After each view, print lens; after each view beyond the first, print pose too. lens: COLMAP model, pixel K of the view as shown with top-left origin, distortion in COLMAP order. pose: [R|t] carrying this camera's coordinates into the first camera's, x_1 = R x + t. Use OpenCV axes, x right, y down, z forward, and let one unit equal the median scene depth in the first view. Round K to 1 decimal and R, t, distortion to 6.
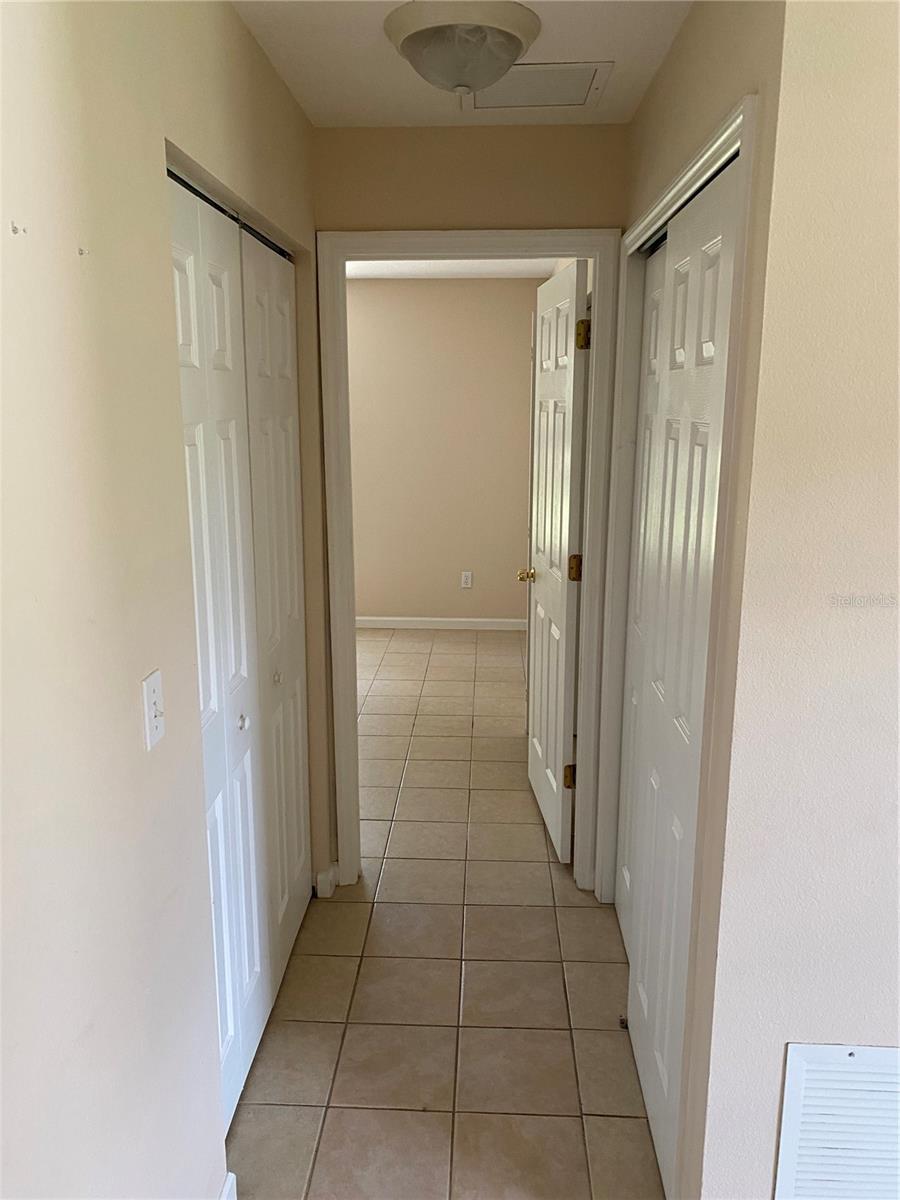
lens RADIAL K [[927.1, 0, 449.8], [0, 927.1, 597.8], [0, 0, 1]] dist [0.025694, -0.012064]
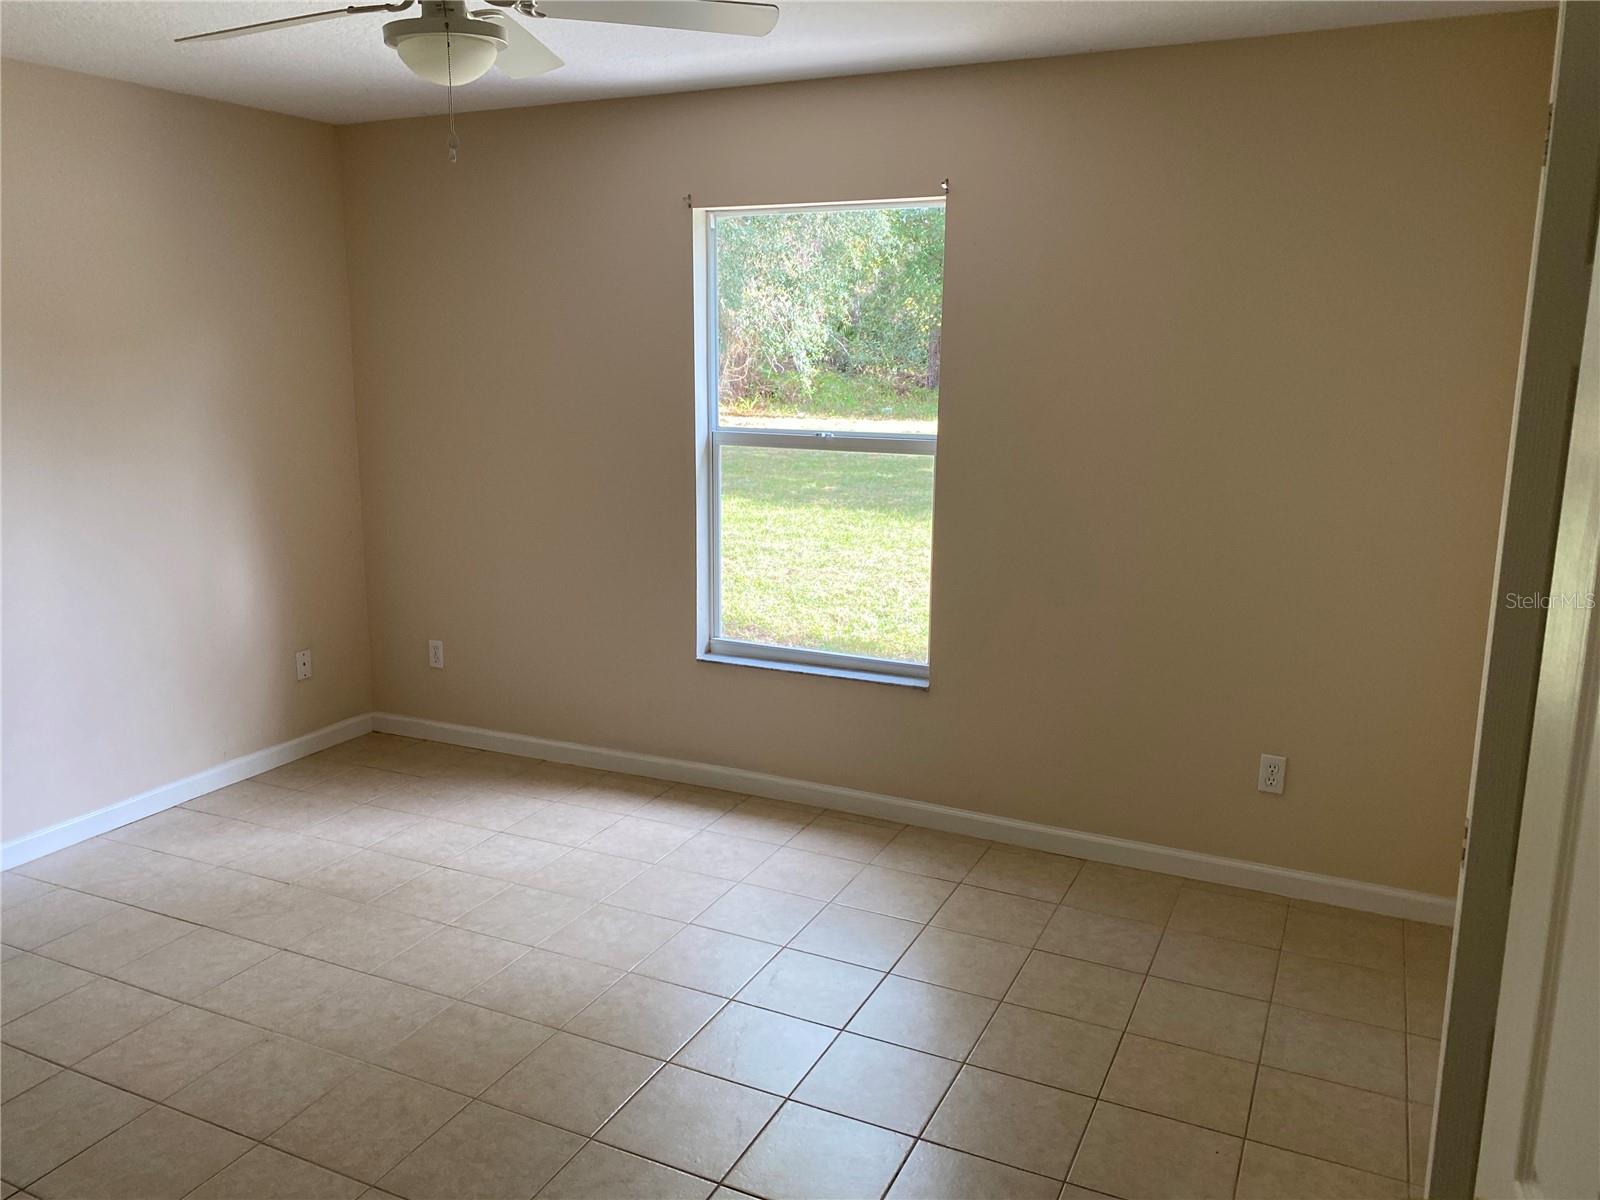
lens RADIAL K [[1236.1, 0, 796.0], [0, 1236.1, 598.4], [0, 0, 1]] dist [0.025694, -0.012064]
pose [[0.921075, 0.079713, -0.381138, 0.032774], [-0.086581, 0.996244, -0.000876, -0.093335], [0.379637, 0.033806, 0.924518, 0.485127]]
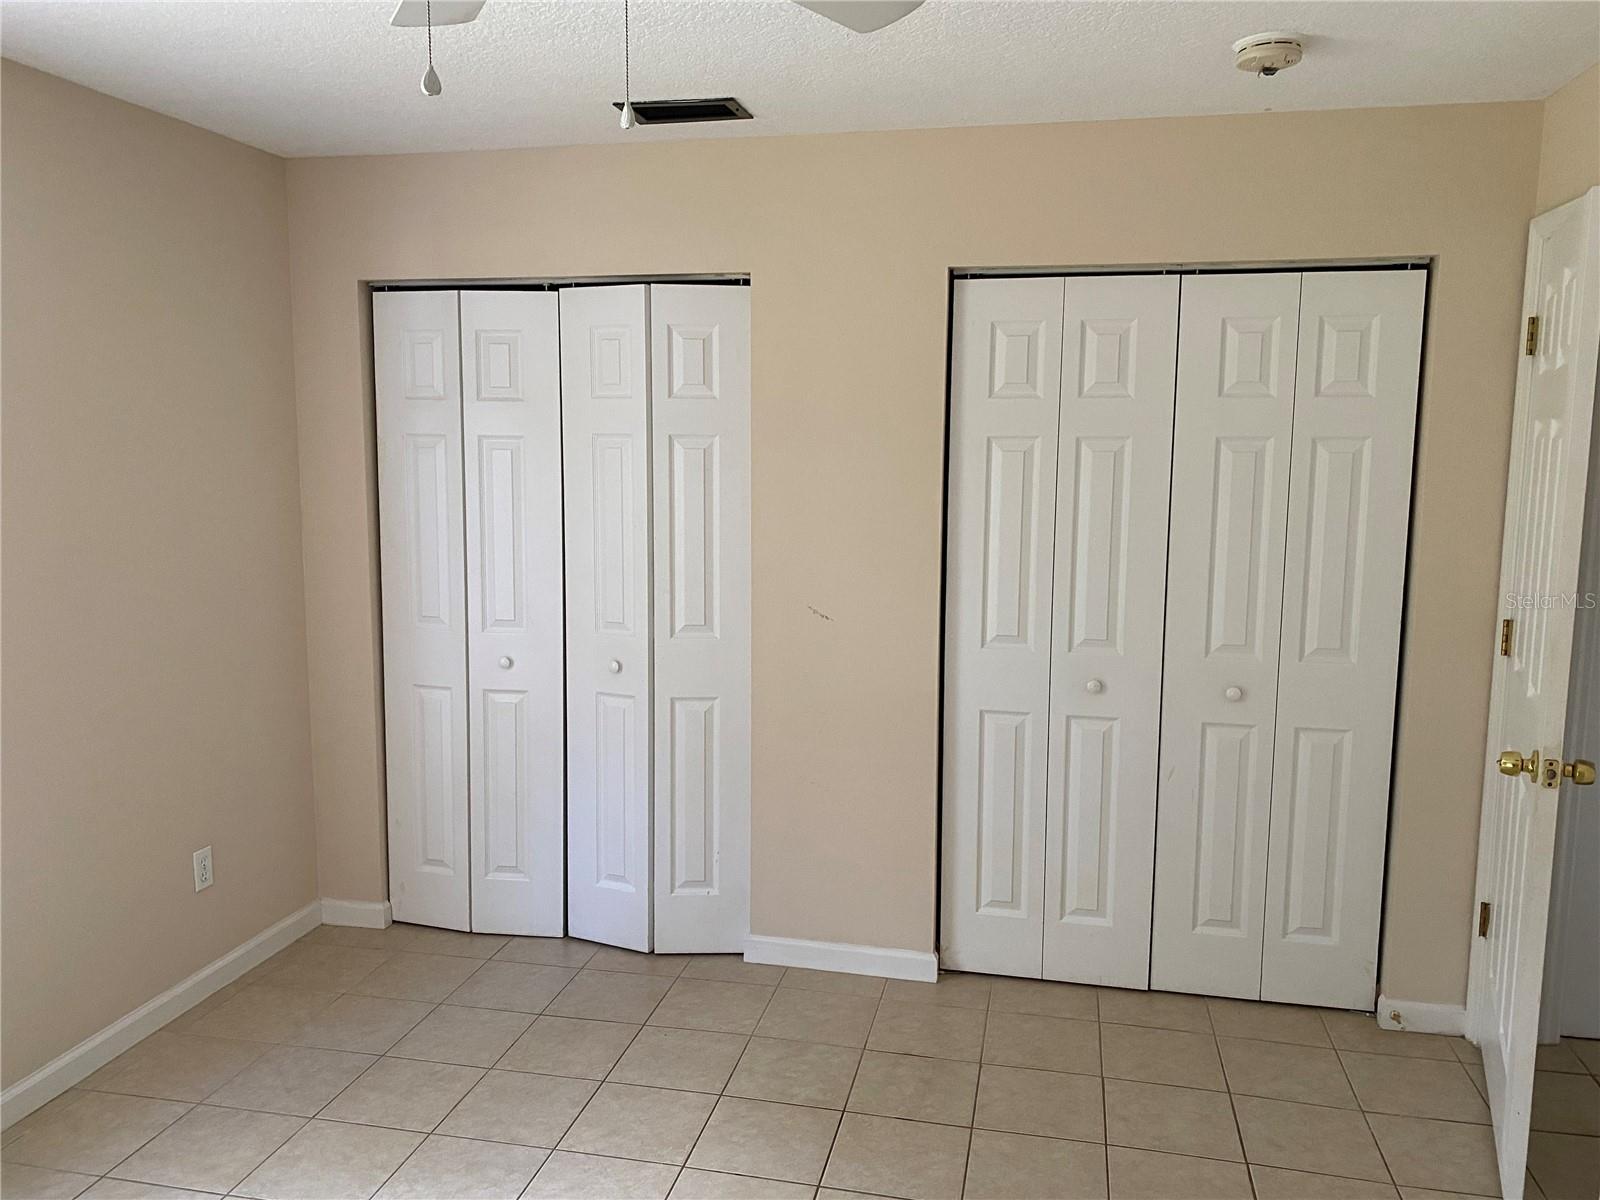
lens RADIAL K [[1236.1, 0, 799.3], [0, 1236.1, 600.5], [0, 0, 1]] dist [0.025694, -0.012064]
pose [[0.160829, -0.127638, 0.978694, -0.492511], [0.224232, 0.970398, 0.089708, -0.135118], [-0.961173, 0.205027, 0.184689, 0.762859]]
